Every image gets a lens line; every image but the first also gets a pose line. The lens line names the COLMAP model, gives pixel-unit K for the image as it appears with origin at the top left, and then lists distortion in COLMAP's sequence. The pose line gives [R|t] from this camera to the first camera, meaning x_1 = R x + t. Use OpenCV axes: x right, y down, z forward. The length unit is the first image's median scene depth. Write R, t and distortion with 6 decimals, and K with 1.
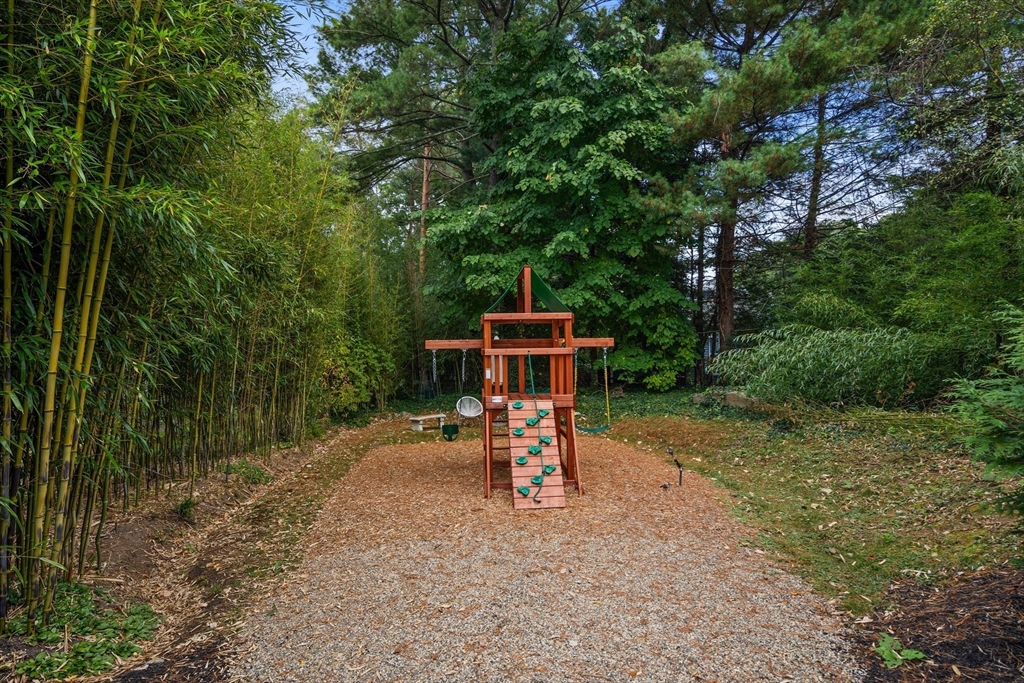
lens RADIAL K [[499.7, 0, 512.4], [0, 499.7, 344.4], [0, 0, 1]] dist [-0.000053, -0.000465]
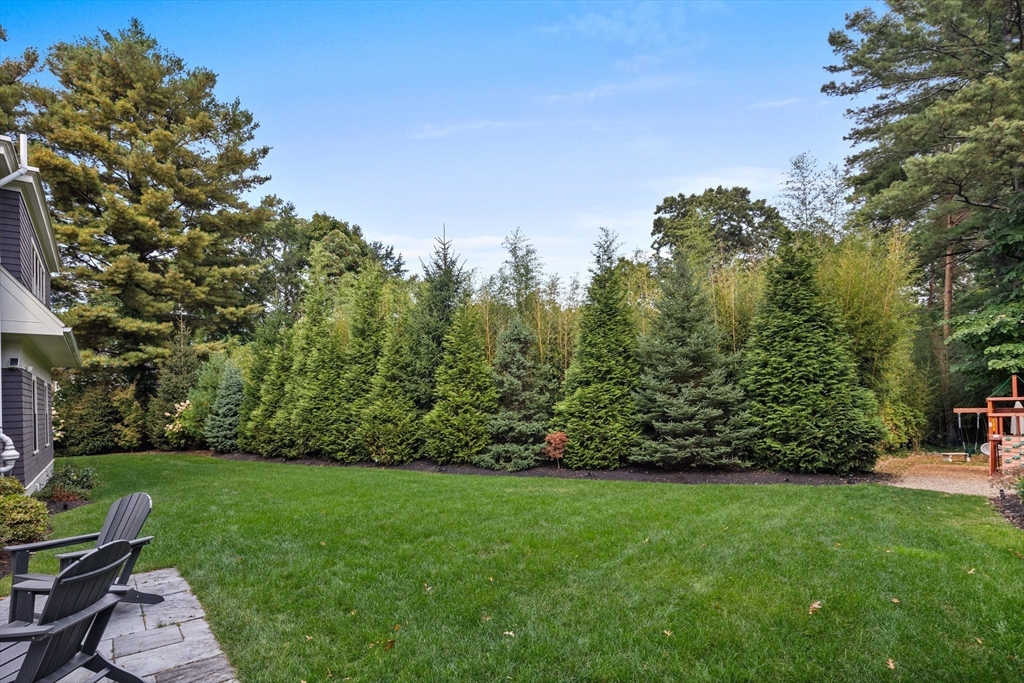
lens RADIAL K [[499.7, 0, 523.8], [0, 499.7, 399.7], [0, 0, 1]] dist [-0.000053, -0.000465]
pose [[0.638726, -0.010419, -0.769363, 0.168776], [0.013064, 0.999911, -0.002696, -0.036723], [0.769323, -0.008329, 0.638806, -1.015948]]
